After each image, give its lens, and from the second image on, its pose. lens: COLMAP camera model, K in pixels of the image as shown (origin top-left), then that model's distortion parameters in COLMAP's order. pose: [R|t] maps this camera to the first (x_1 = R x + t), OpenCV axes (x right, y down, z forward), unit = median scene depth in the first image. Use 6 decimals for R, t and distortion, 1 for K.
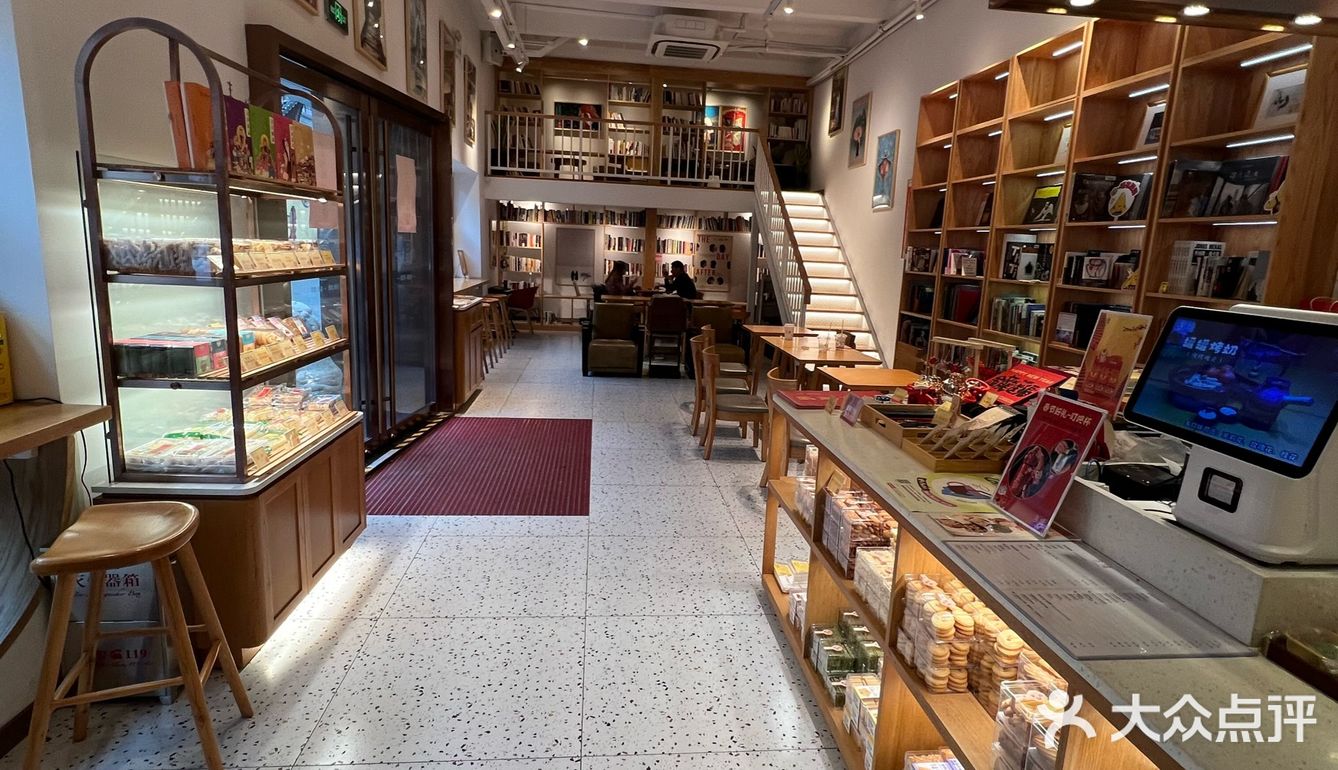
lens RADIAL K [[731.0, 0, 683.7], [0, 731.0, 388.3], [0, 0, 1]] dist [-0.000464, -0.000075]
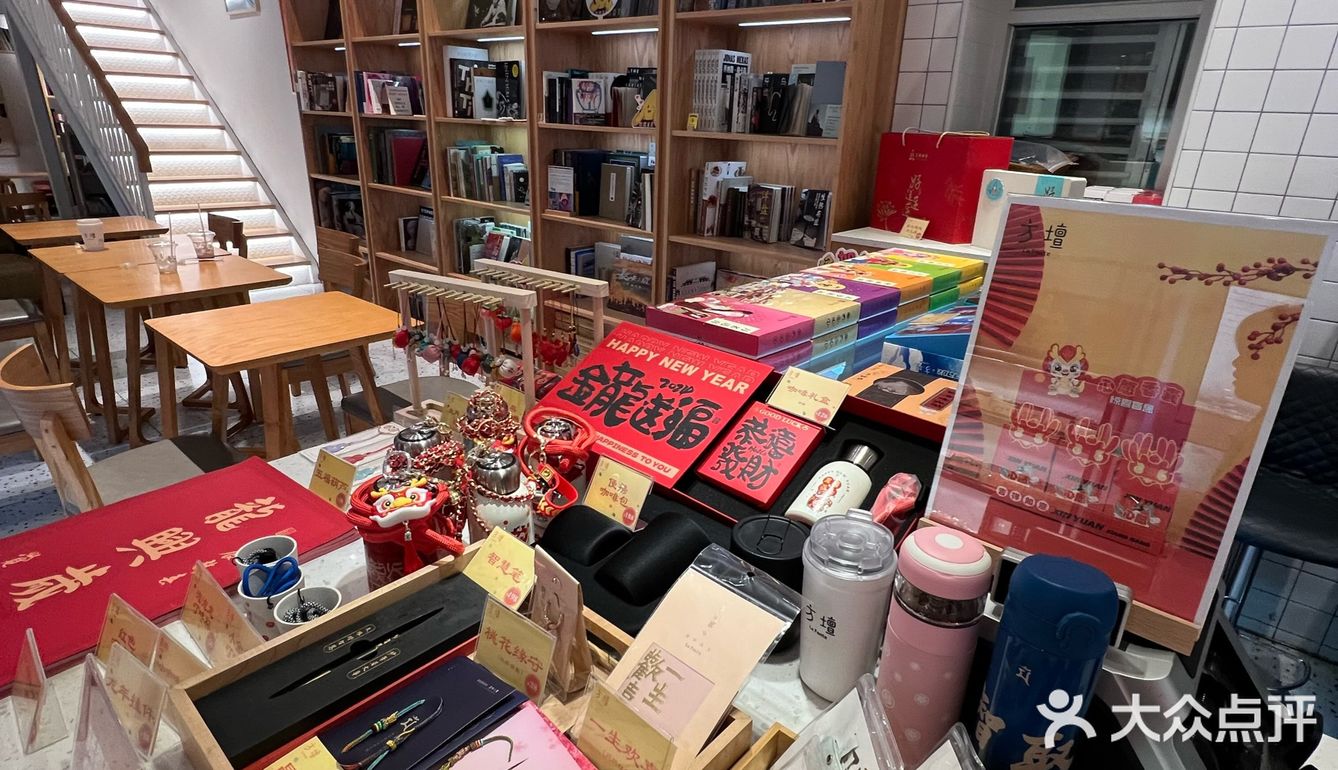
lens RADIAL K [[712.3, 0, 669.0], [0, 712.3, 385.0], [0, 0, 1]] dist [0.003413, 0.000250]
pose [[0.747804, -0.254749, 0.613101, 0.120875], [0.127192, 0.961322, 0.244301, -0.049208], [-0.651622, -0.104708, 0.751282, 0.358100]]
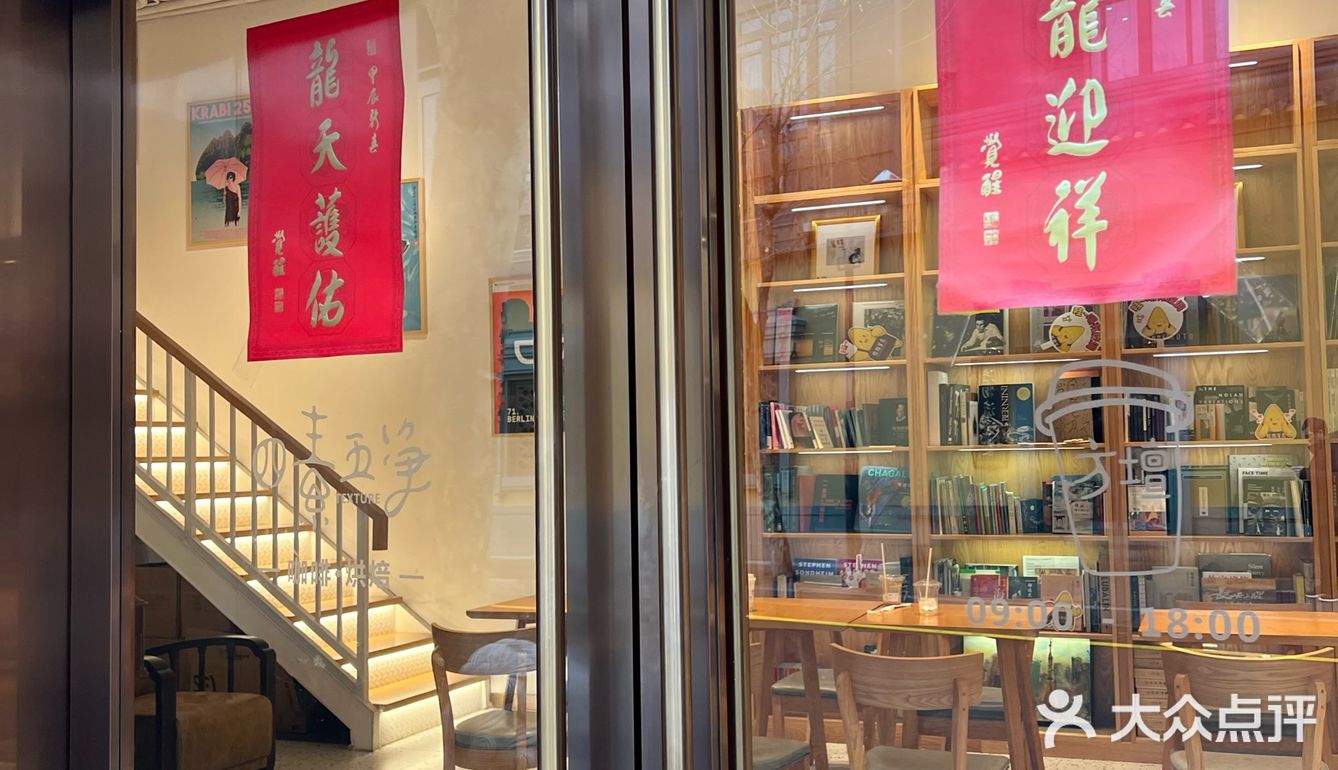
lens RADIAL K [[1327.4, 0, 669.0], [0, 1327.4, 385.0], [0, 0, 1]] dist [-0.002366, -0.003534]
pose [[0.500561, -0.007968, 0.865665, -0.621068], [0.205022, 0.972601, -0.109600, -0.129314], [-0.841074, 0.232342, 0.488480, 0.670783]]
